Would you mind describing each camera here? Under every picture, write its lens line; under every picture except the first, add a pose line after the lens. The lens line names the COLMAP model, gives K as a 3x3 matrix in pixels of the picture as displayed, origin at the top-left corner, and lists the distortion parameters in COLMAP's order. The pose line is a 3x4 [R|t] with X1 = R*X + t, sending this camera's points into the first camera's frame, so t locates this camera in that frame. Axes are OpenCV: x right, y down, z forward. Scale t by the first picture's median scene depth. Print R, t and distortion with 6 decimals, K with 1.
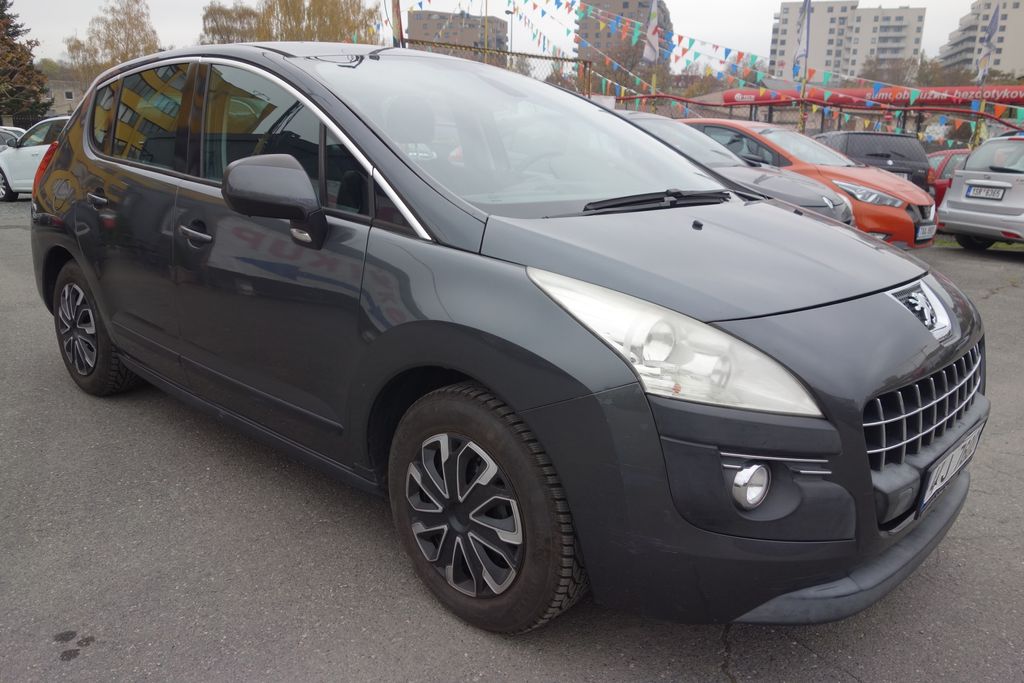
lens RADIAL K [[812.3, 0, 513.9], [0, 812.3, 342.0], [0, 0, 1]] dist [0.010536, -0.010621]
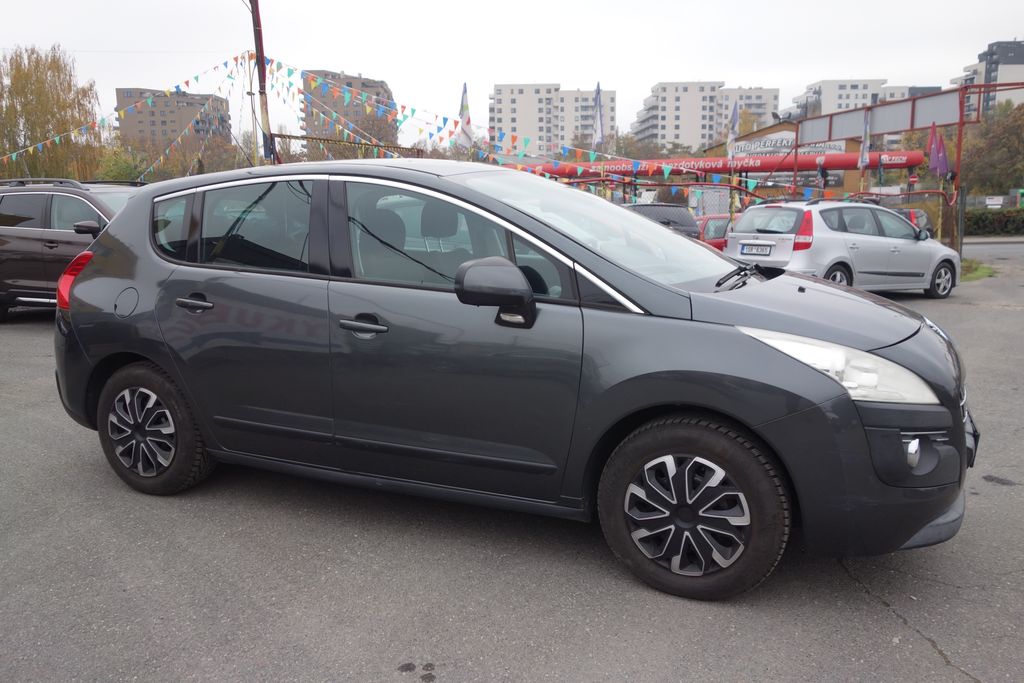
lens RADIAL K [[812.3, 0, 513.3], [0, 812.3, 343.4], [0, 0, 1]] dist [0.010536, -0.010621]
pose [[0.947707, -0.086656, 0.307152, -0.561307], [0.112163, 0.991472, -0.066354, -0.007925], [-0.298782, 0.097335, 0.949345, -0.166205]]
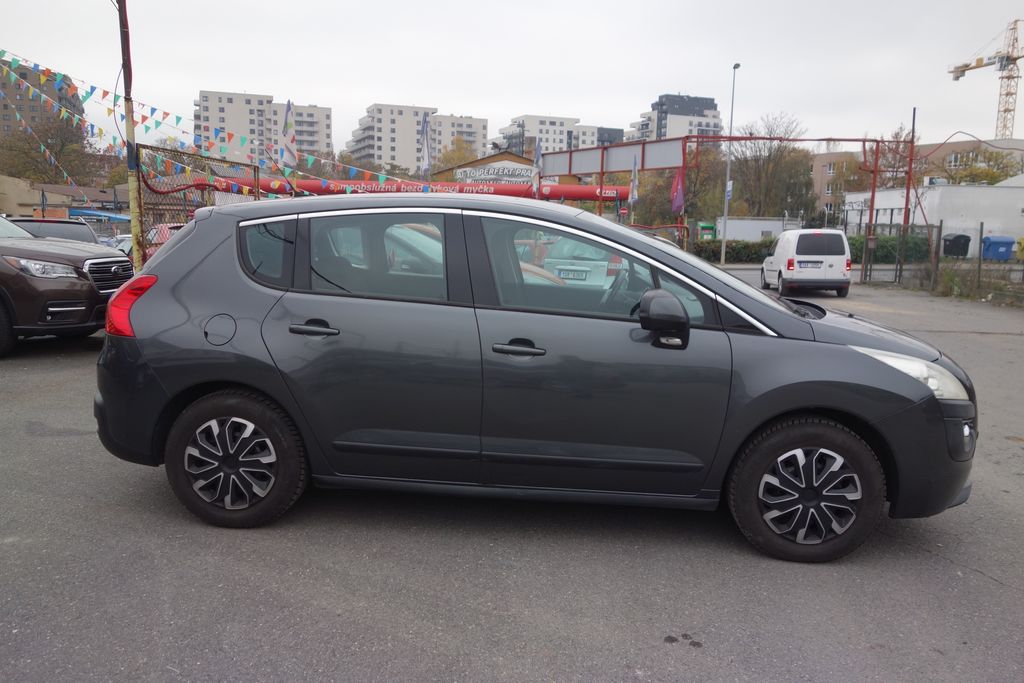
lens RADIAL K [[812.3, 0, 510.4], [0, 812.3, 346.1], [0, 0, 1]] dist [0.010536, -0.010621]
pose [[0.784429, -0.094251, 0.613015, -1.211864], [0.149689, 0.987938, -0.039651, -0.092855], [-0.601884, 0.122865, 0.789076, 0.003891]]
